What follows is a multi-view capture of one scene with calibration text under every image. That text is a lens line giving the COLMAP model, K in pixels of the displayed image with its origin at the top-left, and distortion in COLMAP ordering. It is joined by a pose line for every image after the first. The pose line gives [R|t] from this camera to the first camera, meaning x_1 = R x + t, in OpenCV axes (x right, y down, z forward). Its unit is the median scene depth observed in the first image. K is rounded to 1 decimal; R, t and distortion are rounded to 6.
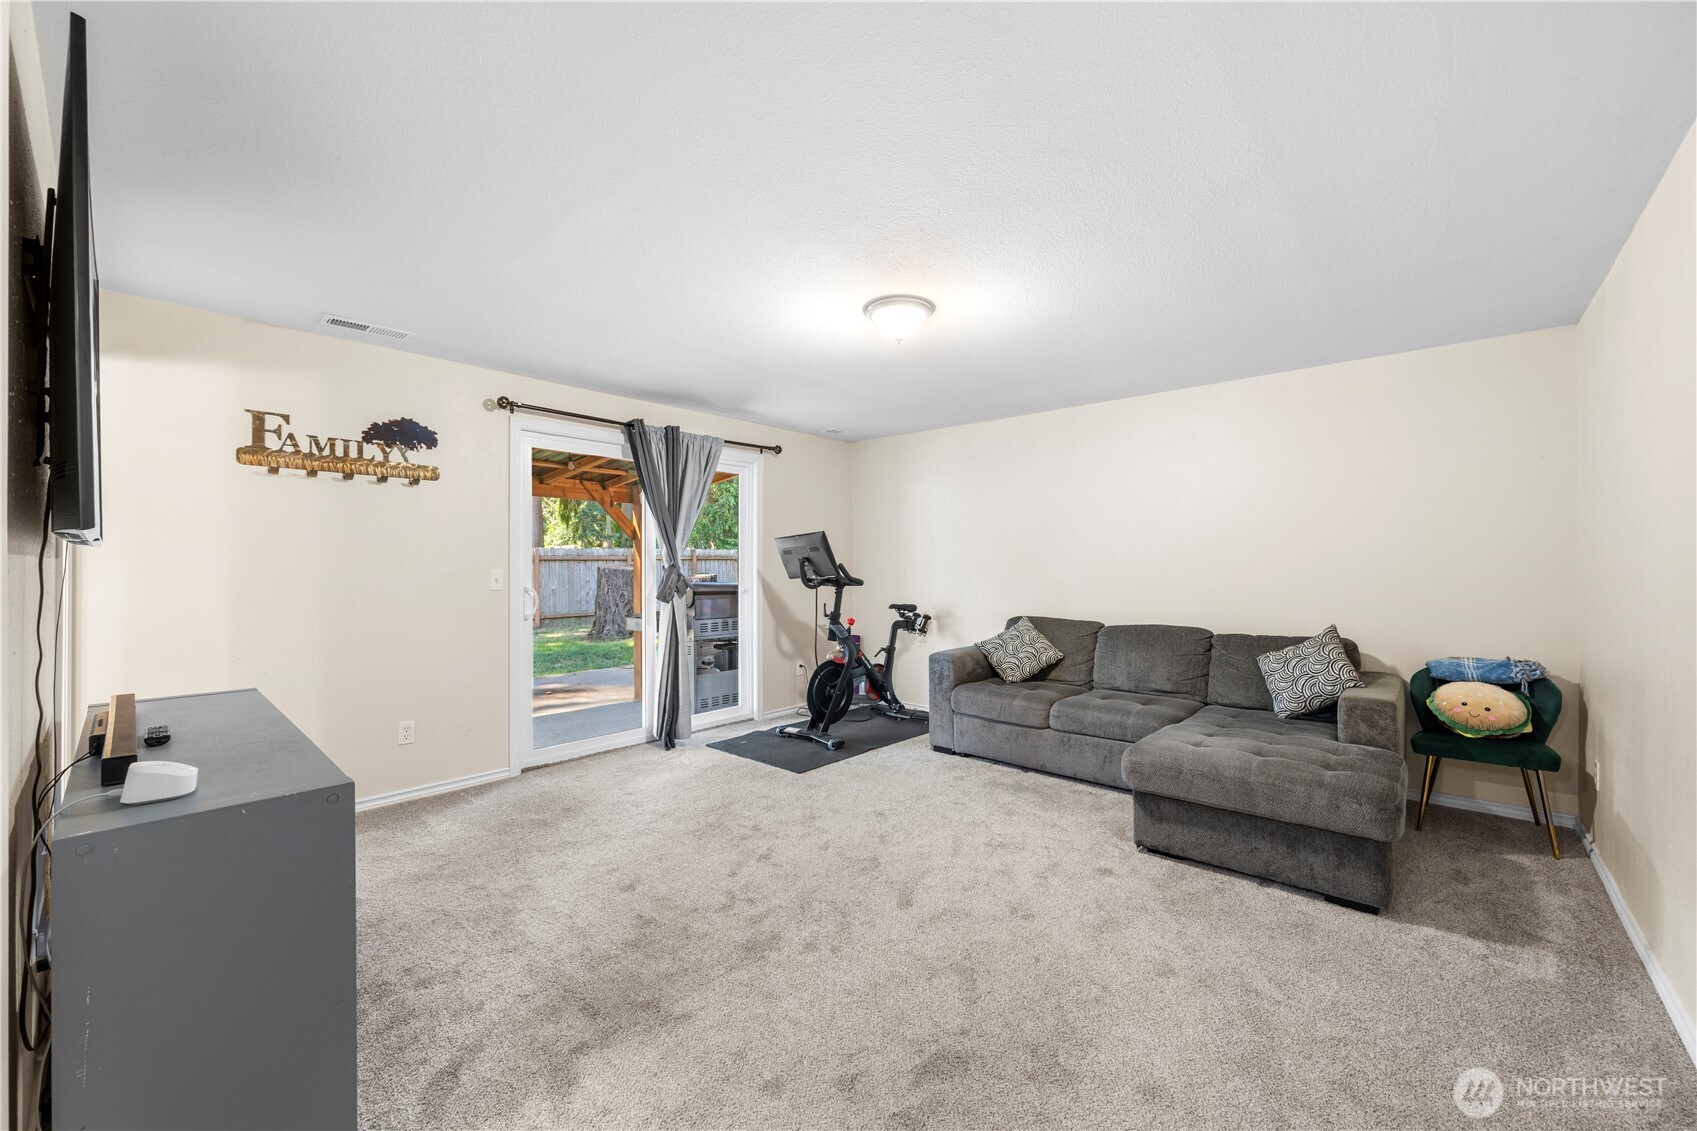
lens RADIAL K [[665.6, 0, 849.9], [0, 665.6, 564.3], [0, 0, 1]] dist [-0.001598, 0.000091]
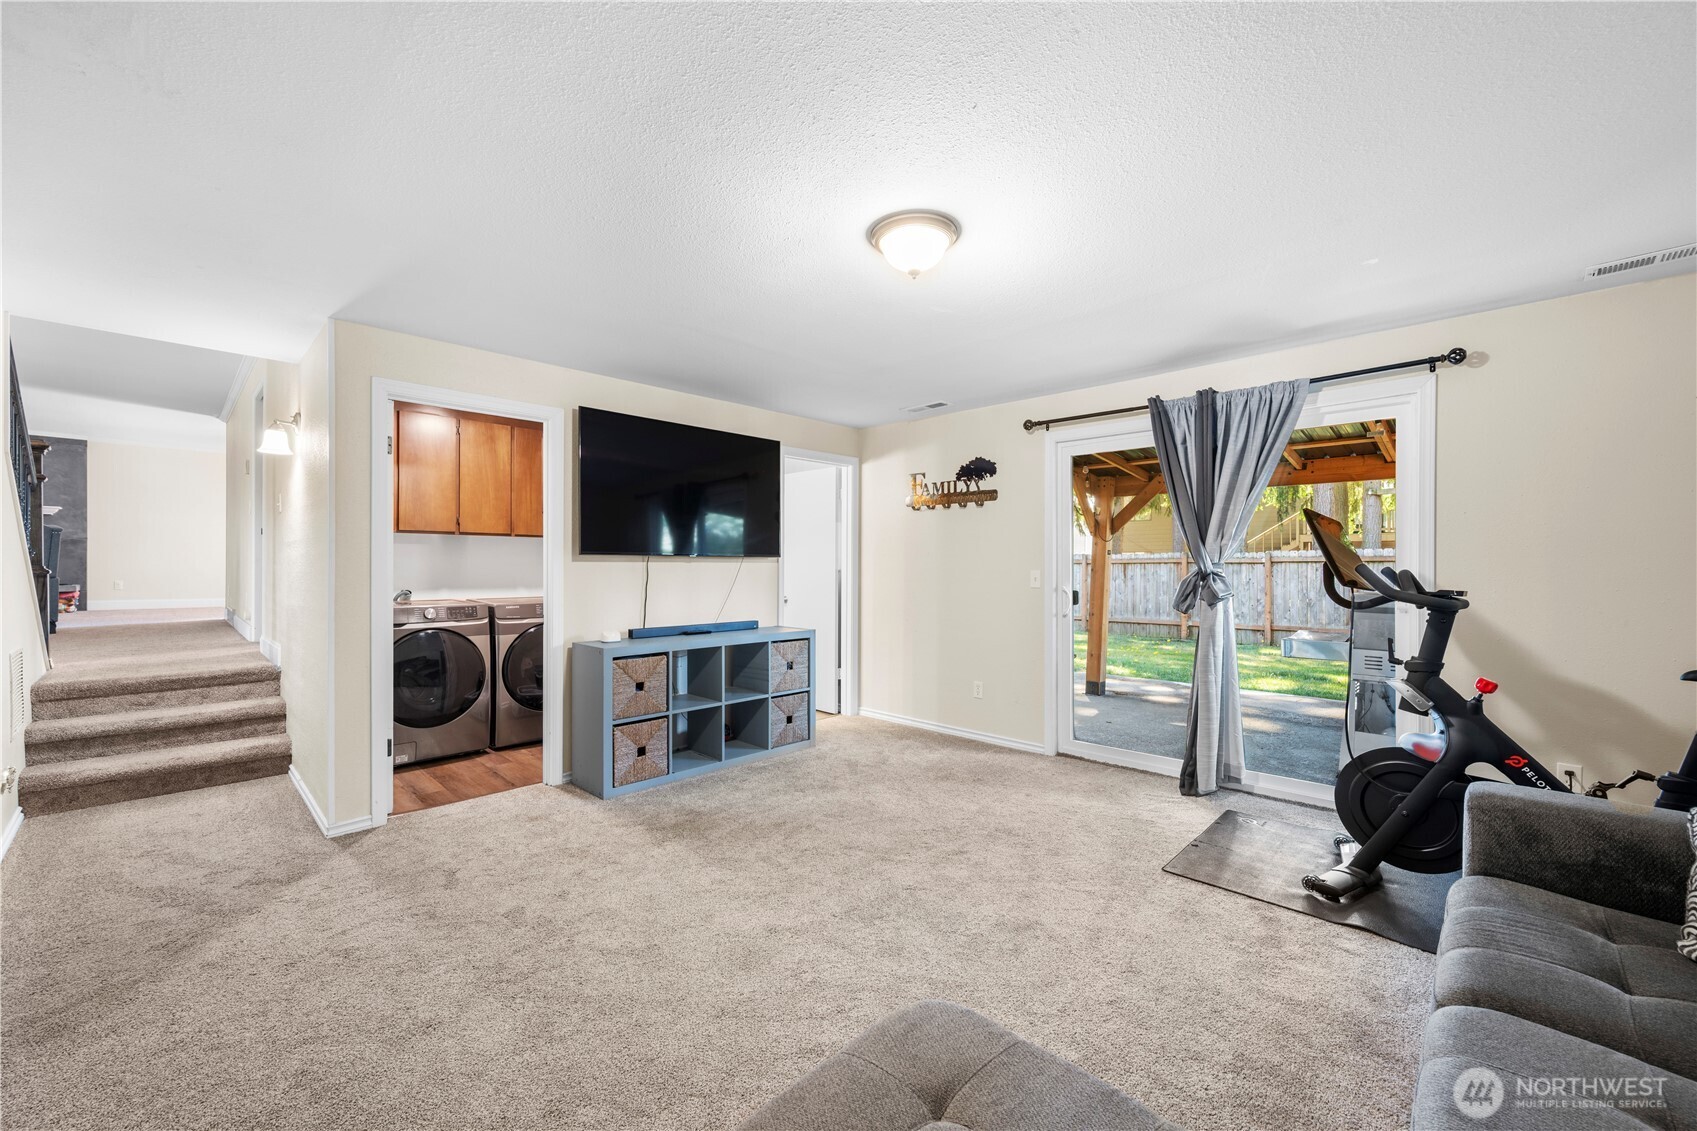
lens RADIAL K [[665.6, 0, 843.9], [0, 665.6, 566.8], [0, 0, 1]] dist [-0.001598, 0.000091]
pose [[-0.043495, 0.002448, -0.999051, 0.686981], [-0.000998, 0.999996, 0.002494, 0.000194], [0.999053, 0.001106, -0.043493, 0.774471]]
